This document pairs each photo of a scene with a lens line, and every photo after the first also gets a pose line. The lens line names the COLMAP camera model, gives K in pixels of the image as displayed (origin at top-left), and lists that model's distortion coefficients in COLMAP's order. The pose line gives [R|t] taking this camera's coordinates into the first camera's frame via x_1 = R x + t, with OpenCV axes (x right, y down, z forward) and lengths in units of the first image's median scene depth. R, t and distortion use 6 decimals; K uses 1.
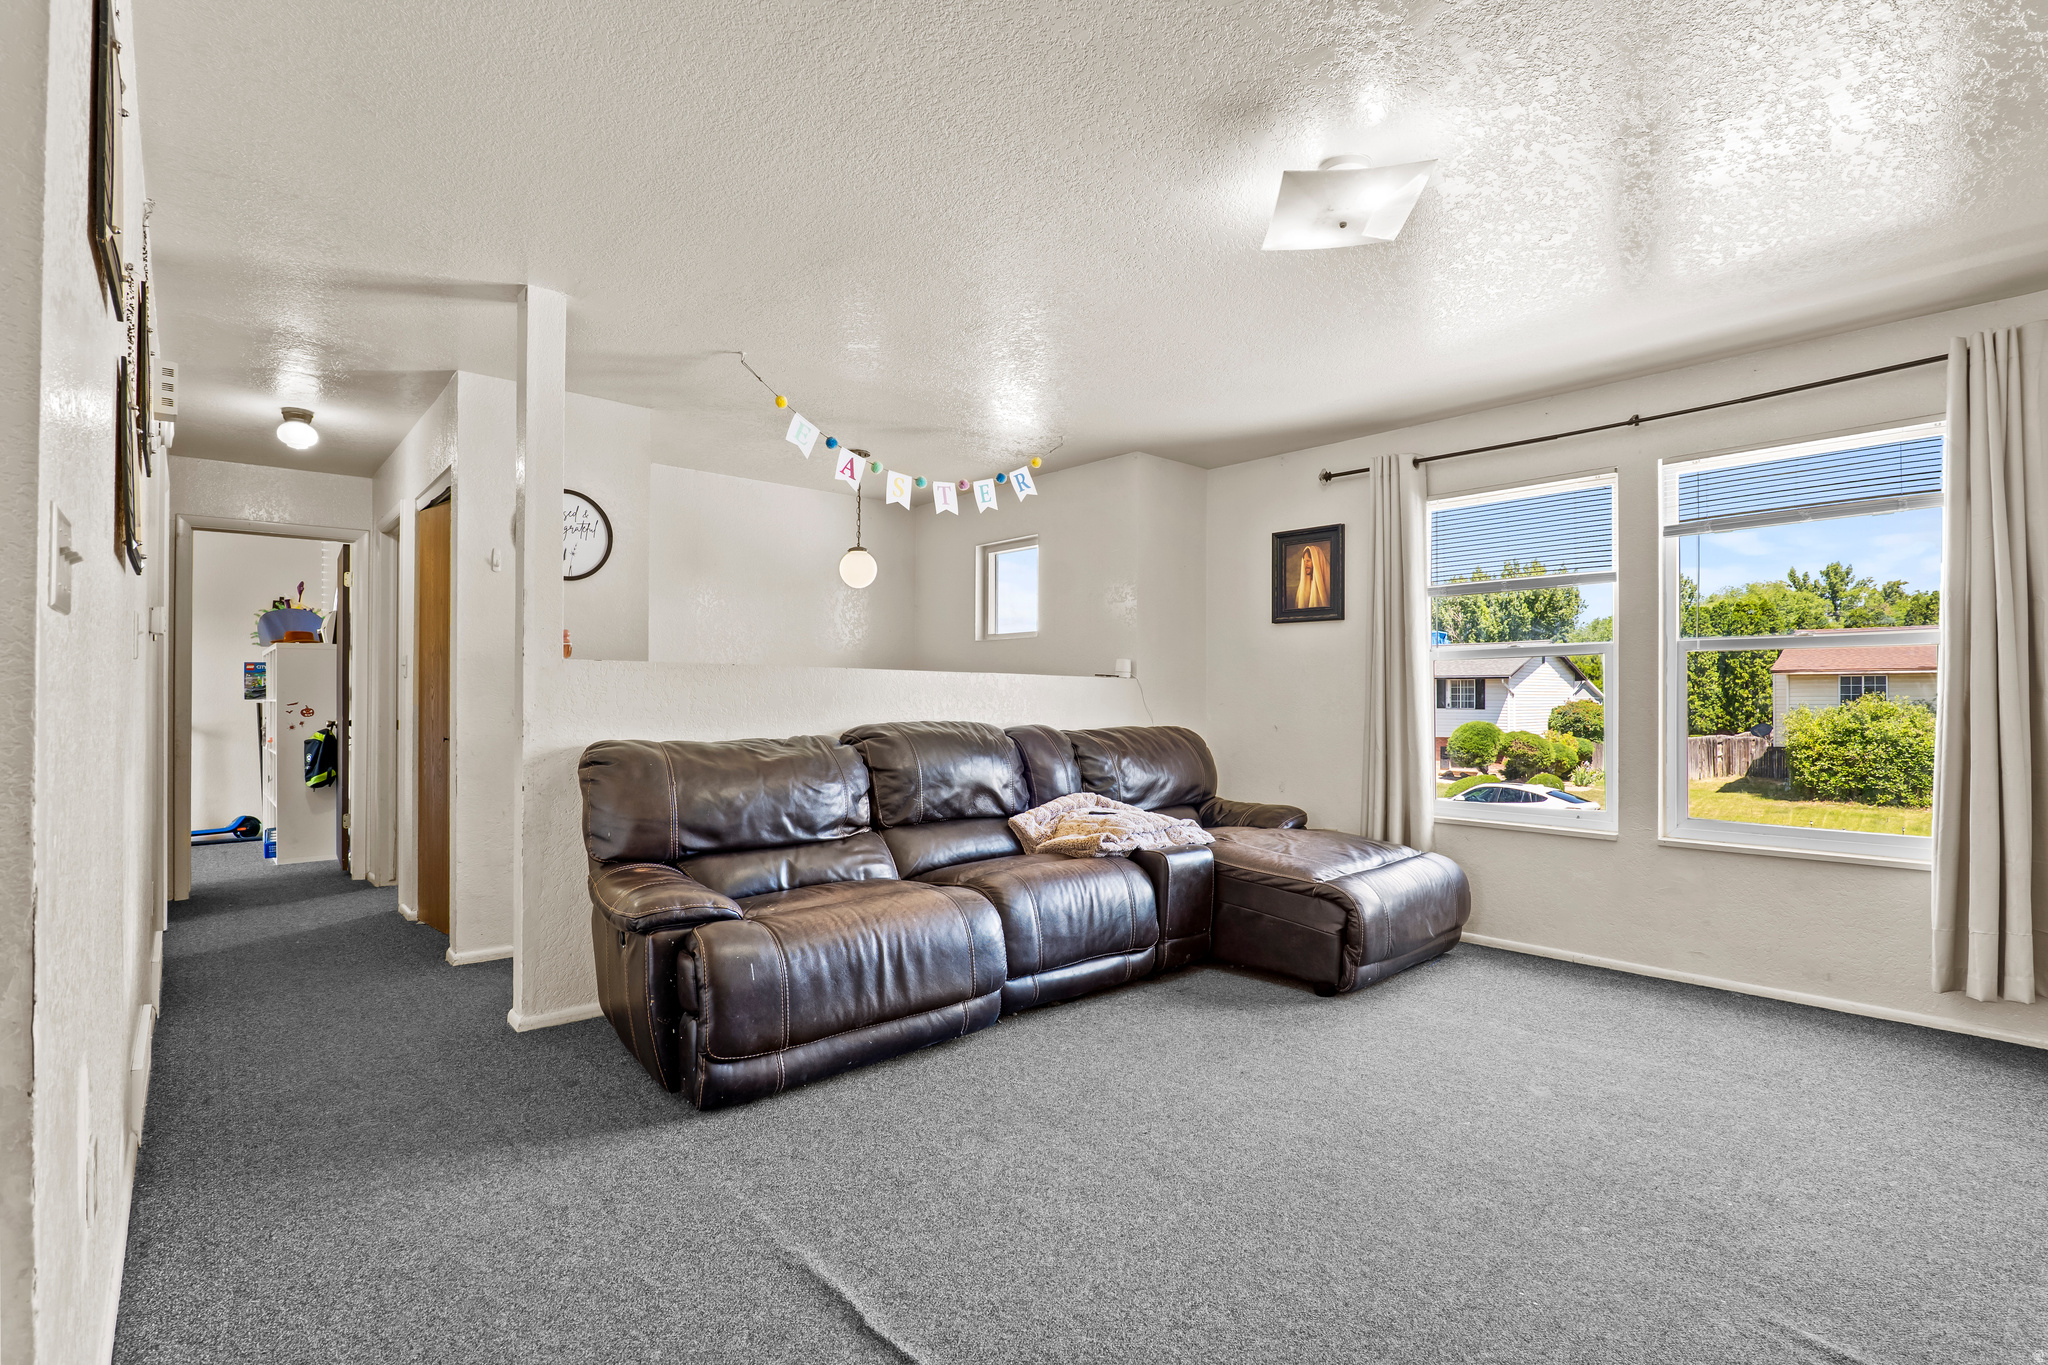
lens RADIAL K [[965.0, 0, 1024.0], [0, 965.0, 682.5], [0, 0, 1]] dist [-0.014352, -0.000033]
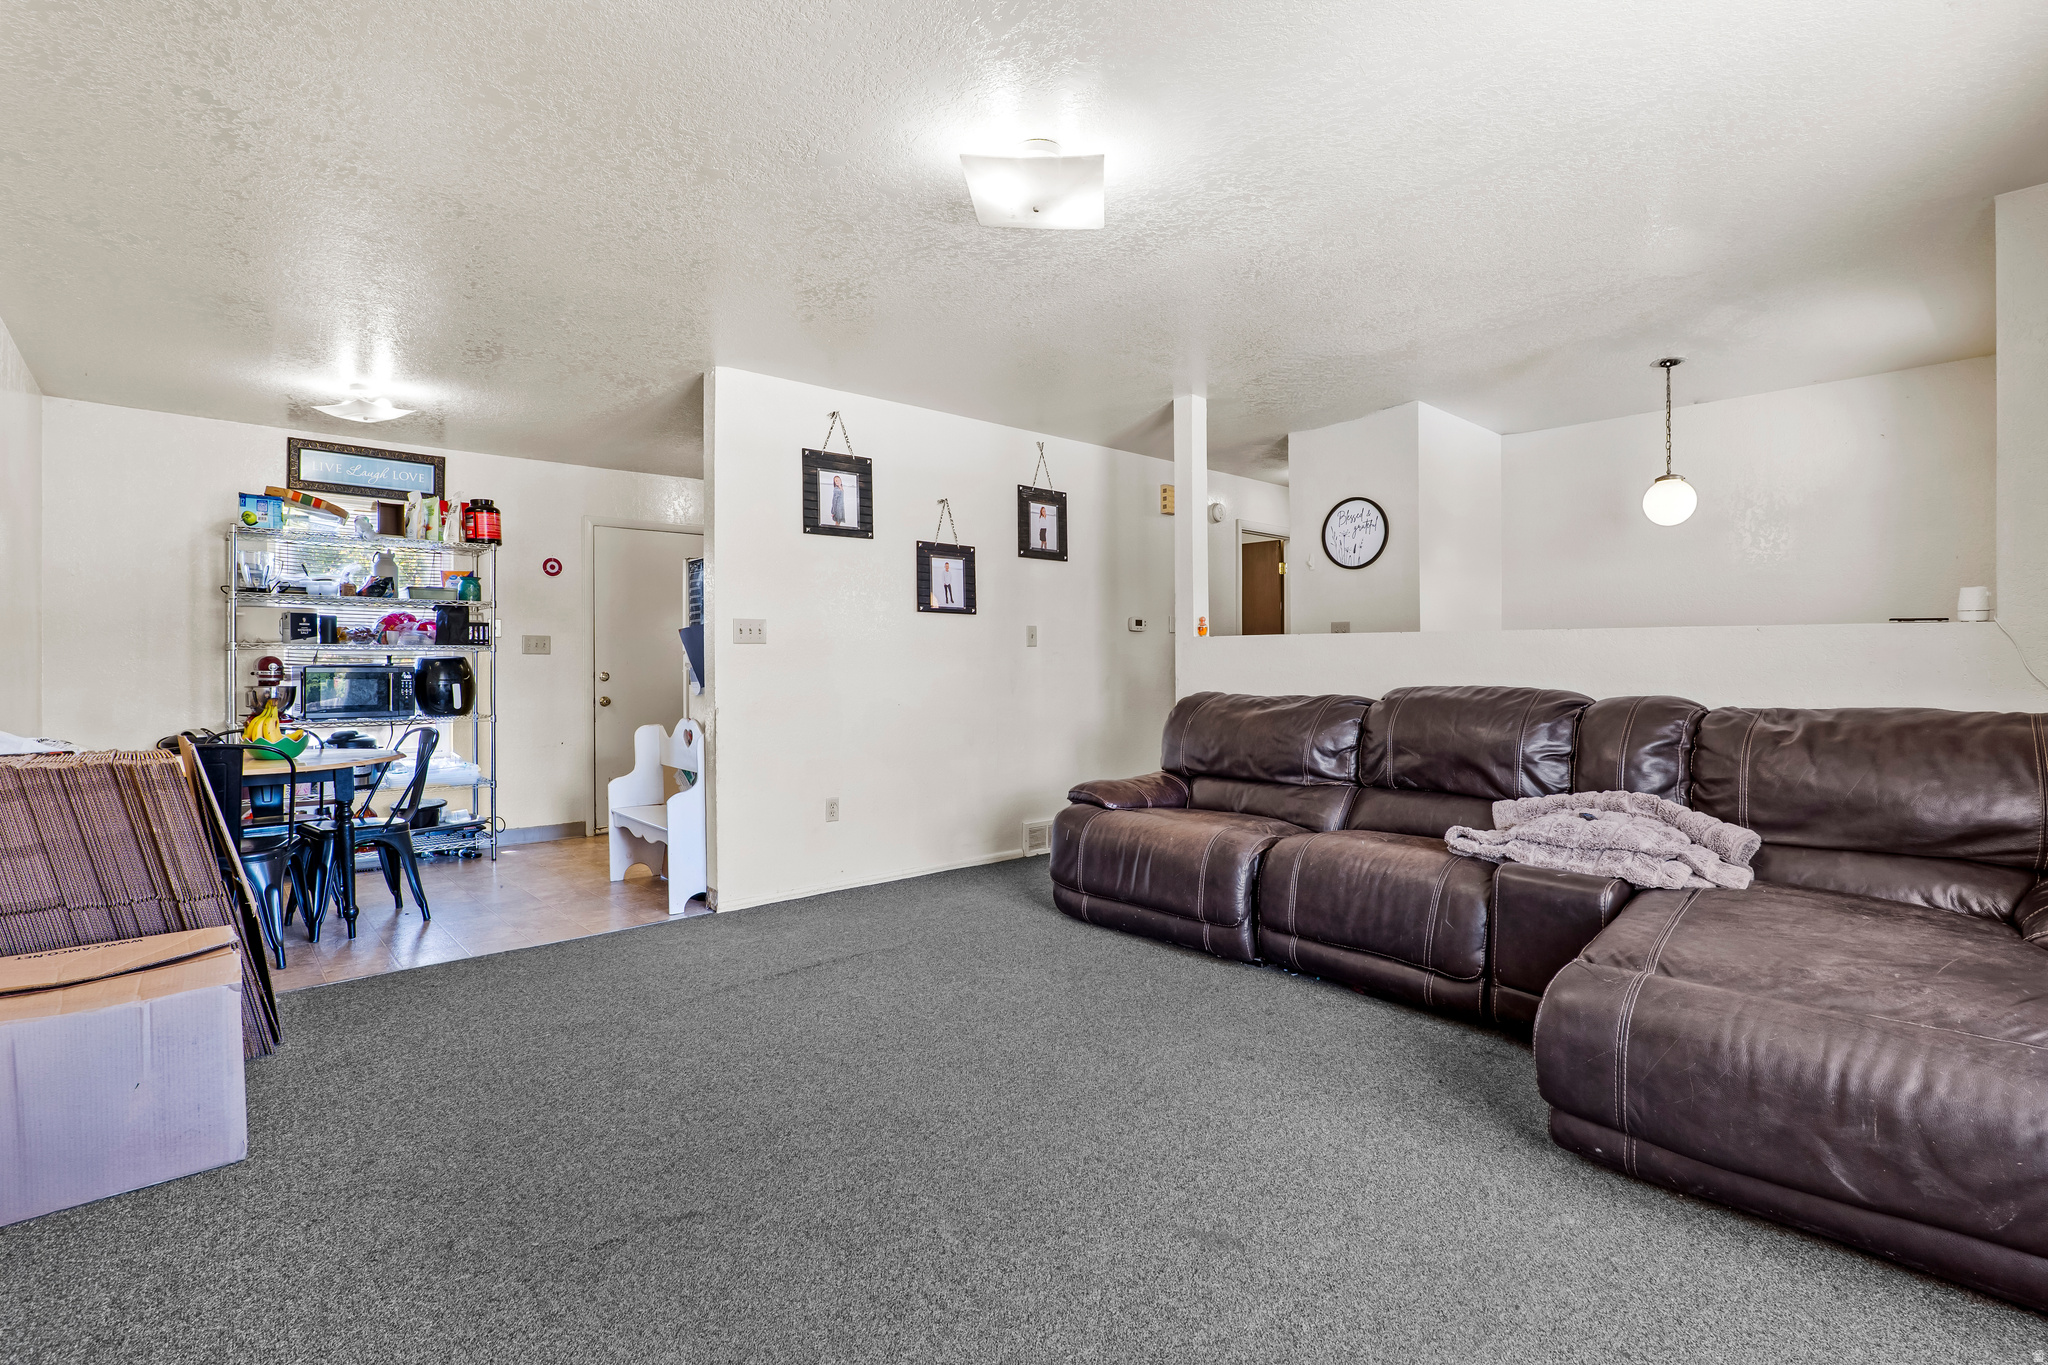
lens RADIAL K [[937.9, 0, 1024.0], [0, 937.9, 682.5], [0, 0, 1]] dist [0.000000, -0.000038]
pose [[0.008467, 0.017477, -0.999811, 0.865736], [0.016572, 0.999707, 0.017615, 0.015458], [0.999827, -0.016719, 0.008175, 0.631822]]
